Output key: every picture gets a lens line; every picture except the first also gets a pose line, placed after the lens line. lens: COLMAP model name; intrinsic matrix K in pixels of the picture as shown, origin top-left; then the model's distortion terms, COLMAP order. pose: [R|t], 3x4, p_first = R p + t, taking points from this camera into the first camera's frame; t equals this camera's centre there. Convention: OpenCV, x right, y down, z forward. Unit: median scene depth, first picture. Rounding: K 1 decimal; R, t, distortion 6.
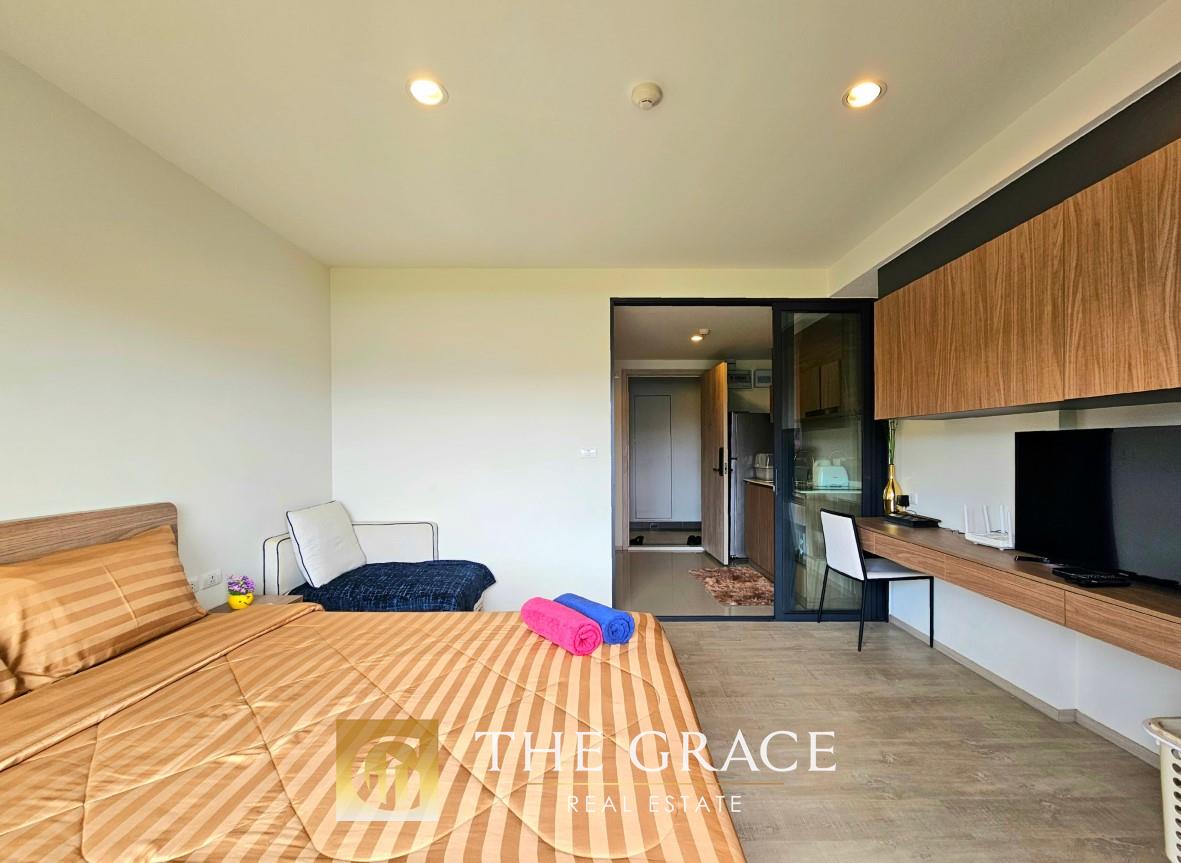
lens RADIAL K [[502.4, 0, 593.5], [0, 502.4, 446.6], [0, 0, 1]] dist [-0.000147, 0.000066]
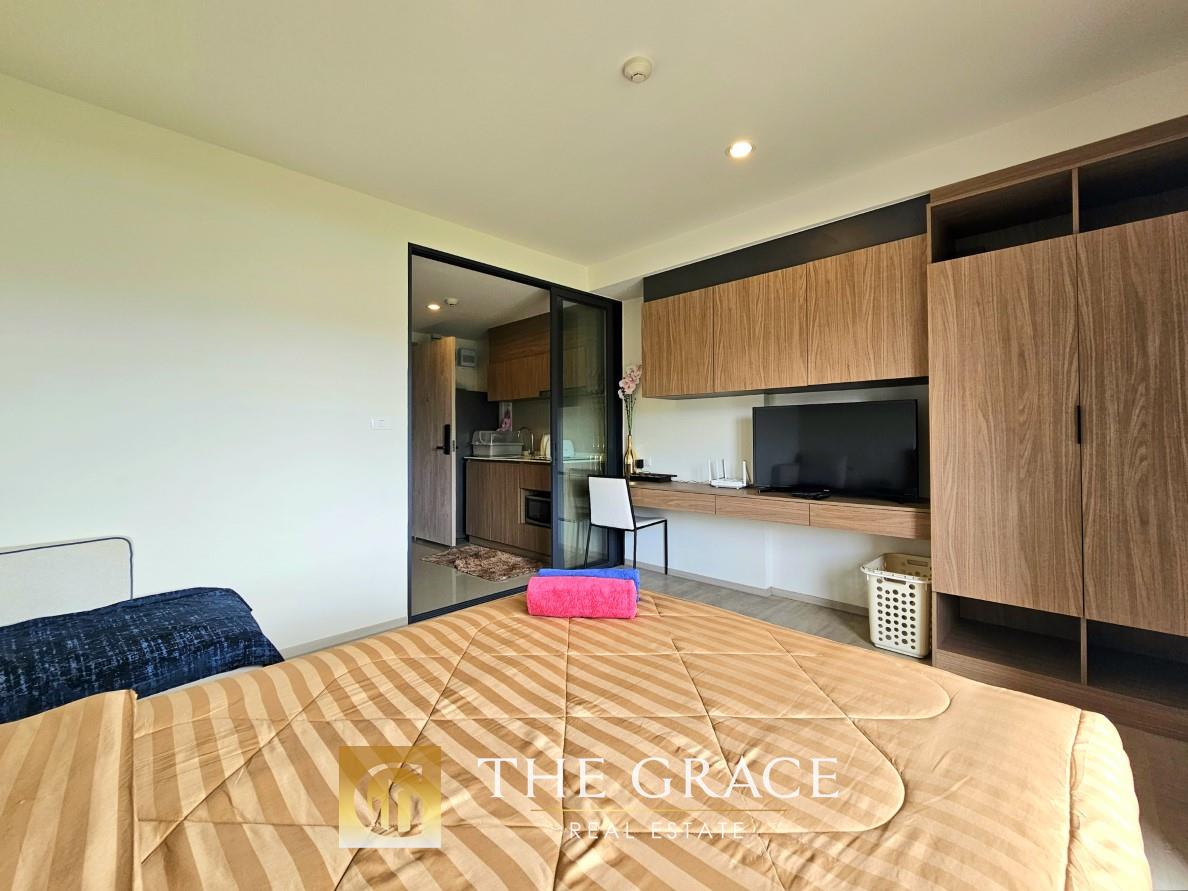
lens RADIAL K [[513.1, 0, 593.1], [0, 513.1, 420.1], [0, 0, 1]] dist [0.001941, 0.000152]
pose [[0.696073, 0.019172, 0.717715, -0.458163], [0.002484, 0.999573, -0.029111, 0.041710], [-0.717967, 0.022046, 0.695728, 0.220479]]
